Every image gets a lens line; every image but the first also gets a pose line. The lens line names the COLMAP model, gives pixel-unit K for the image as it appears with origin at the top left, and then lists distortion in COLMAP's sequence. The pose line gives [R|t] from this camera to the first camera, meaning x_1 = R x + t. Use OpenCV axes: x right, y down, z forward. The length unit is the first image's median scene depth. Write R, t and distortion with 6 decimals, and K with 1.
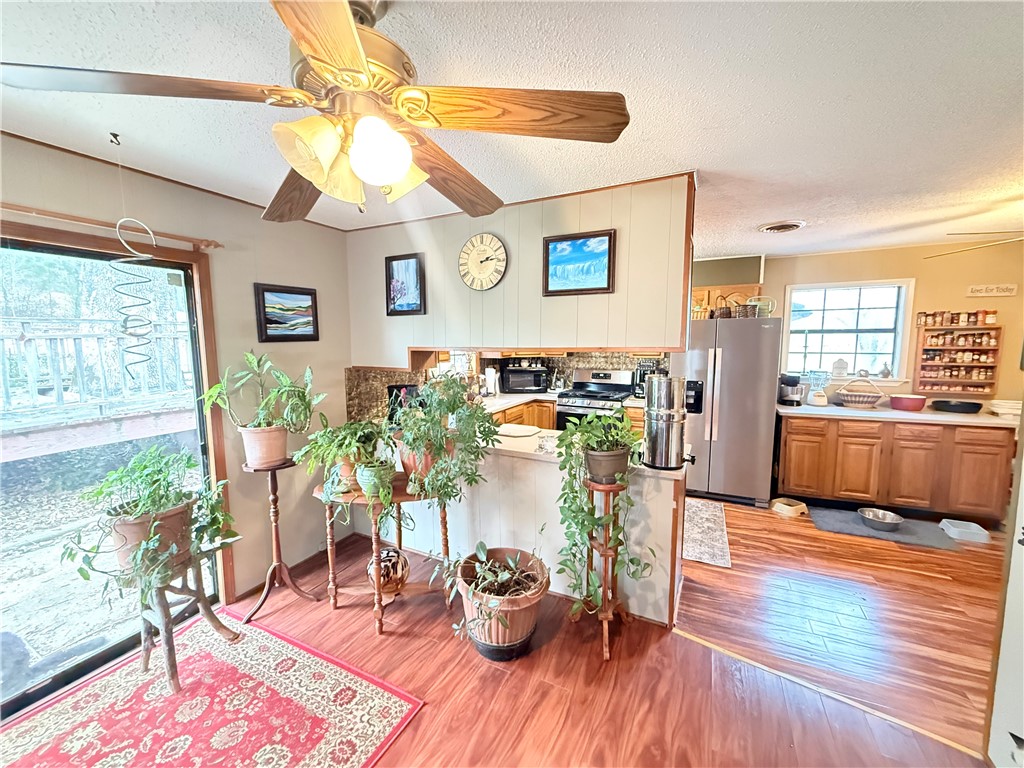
lens RADIAL K [[409.1, 0, 511.2], [0, 409.1, 386.8], [0, 0, 1]] dist [0.001881, 0.000086]
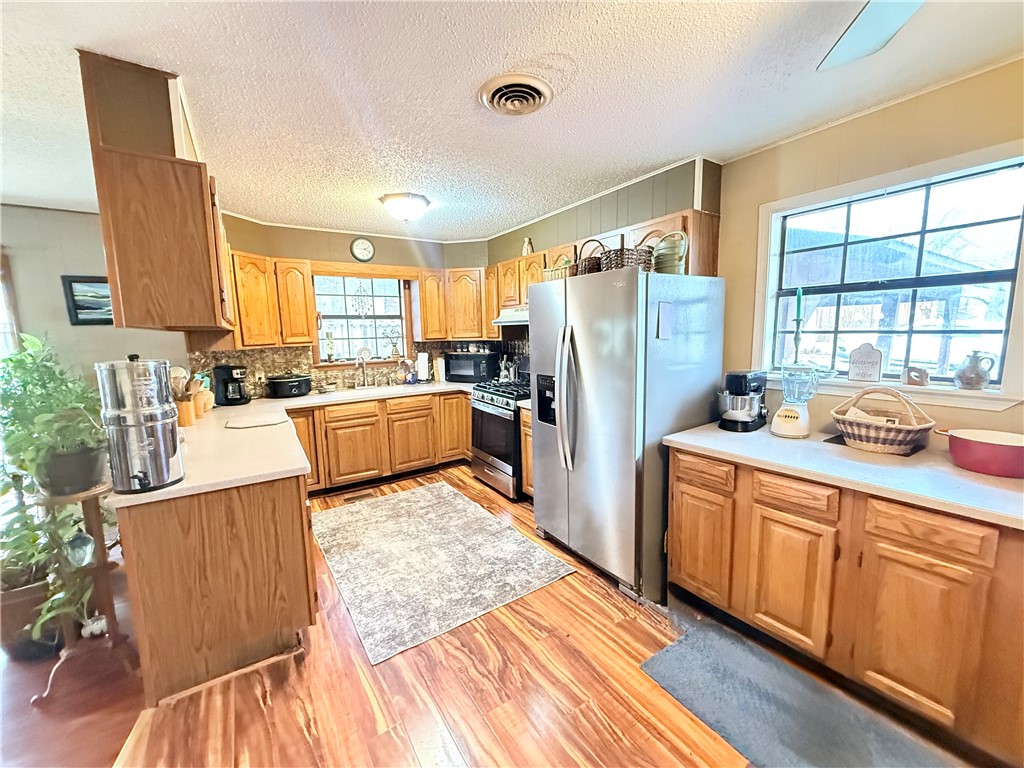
lens RADIAL K [[409.1, 0, 507.3], [0, 409.1, 386.7], [0, 0, 1]] dist [0.001881, 0.000086]
pose [[0.861551, 0.058854, -0.504247, 0.766575], [-0.041661, 0.998104, 0.045314, -0.025425], [0.505958, -0.018033, 0.862369, 0.420574]]
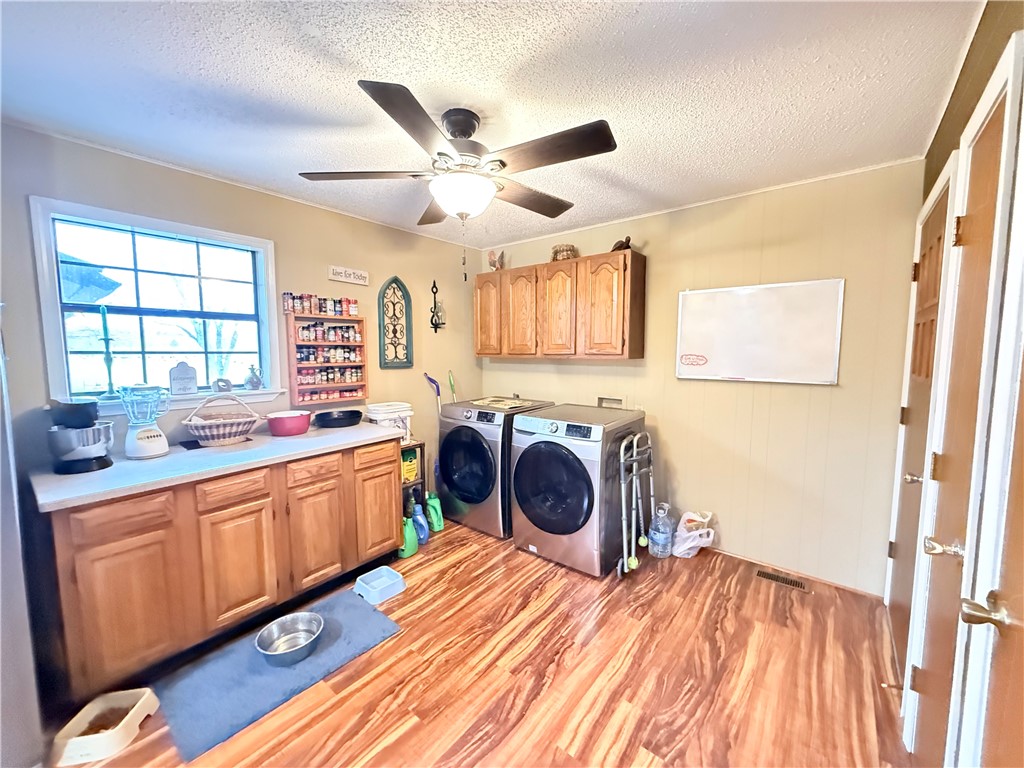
lens RADIAL K [[409.1, 0, 511.5], [0, 409.1, 384.5], [0, 0, 1]] dist [0.001881, 0.000086]
pose [[0.224259, -0.076496, 0.971523, 0.401858], [0.108850, 0.992643, 0.053033, -0.021533], [-0.968431, 0.093857, 0.230936, 0.489374]]
